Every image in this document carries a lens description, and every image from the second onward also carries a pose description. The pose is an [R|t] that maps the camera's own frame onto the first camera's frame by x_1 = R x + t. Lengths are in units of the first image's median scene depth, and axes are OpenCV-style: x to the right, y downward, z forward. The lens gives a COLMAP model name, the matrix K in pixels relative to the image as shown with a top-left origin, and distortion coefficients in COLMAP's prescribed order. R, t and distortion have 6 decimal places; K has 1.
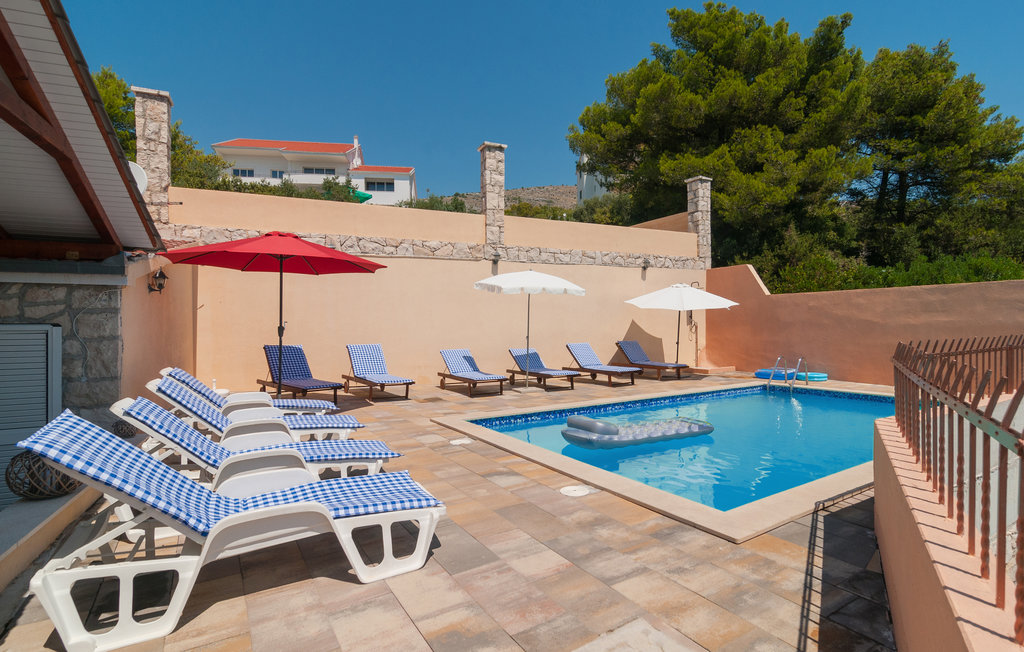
lens RADIAL K [[485.0, 0, 512.0], [0, 485.0, 326.0], [0, 0, 1]] dist [-0.013384, -0.000472]
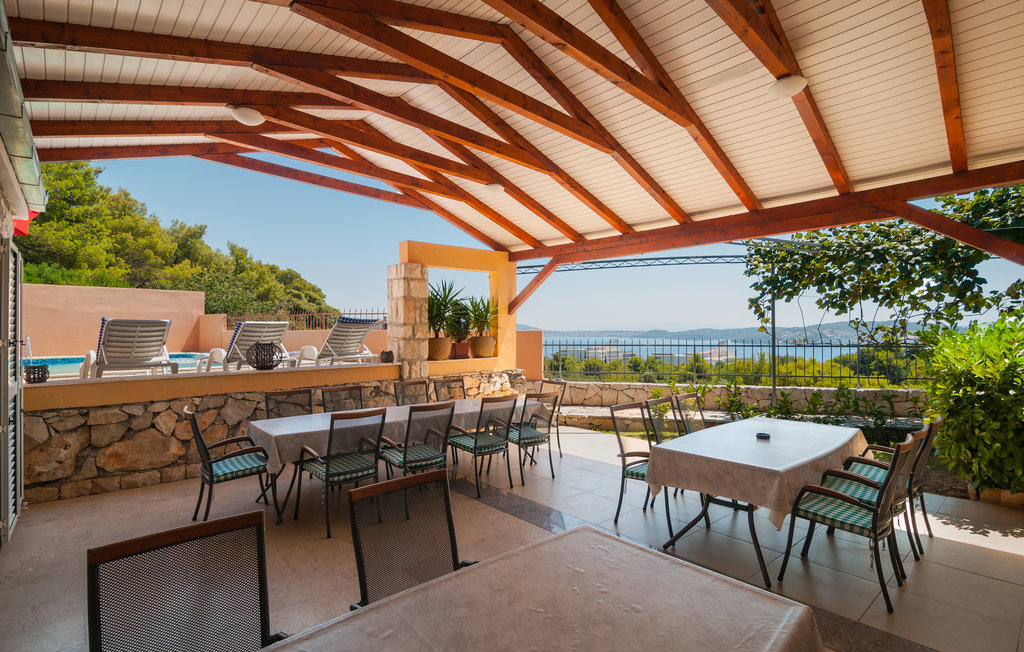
lens RADIAL K [[485.0, 0, 512.0], [0, 485.0, 326.0], [0, 0, 1]] dist [-0.013384, -0.000472]
pose [[-0.306411, 0.009930, 0.951847, -1.114249], [0.012622, 0.999900, -0.006368, 0.075328], [-0.951815, 0.010063, -0.306506, 0.242473]]
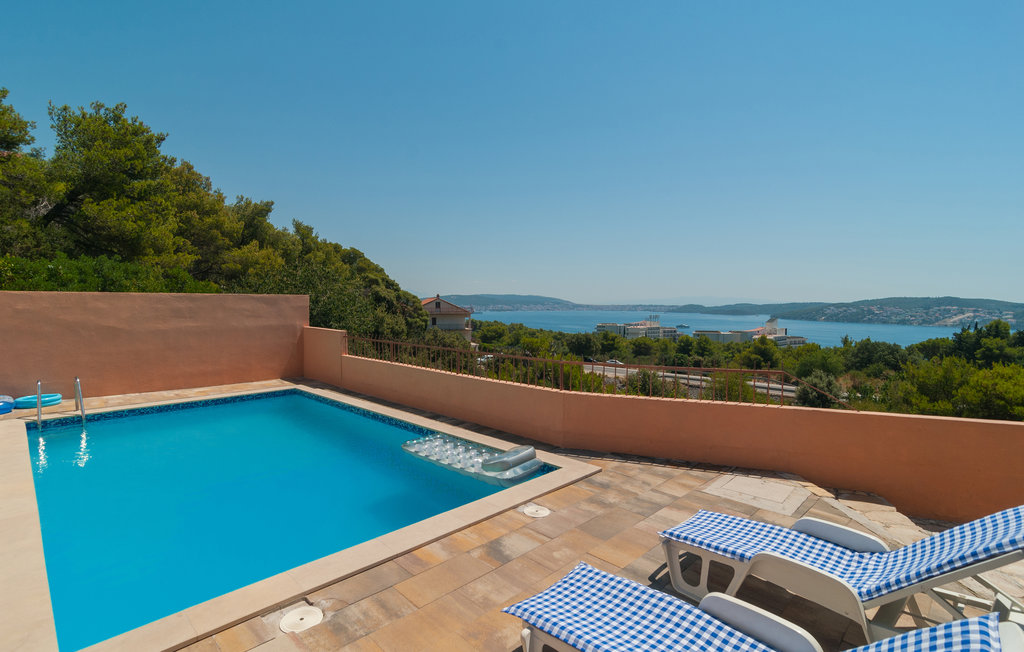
lens RADIAL K [[491.9, 0, 509.6], [0, 491.9, 330.3], [0, 0, 1]] dist [-0.001064, -0.000016]
pose [[-0.214857, -0.048021, 0.975464, -0.415517], [0.004238, 0.998735, 0.050100, -0.060014], [-0.976636, 0.014898, -0.214382, 0.567083]]
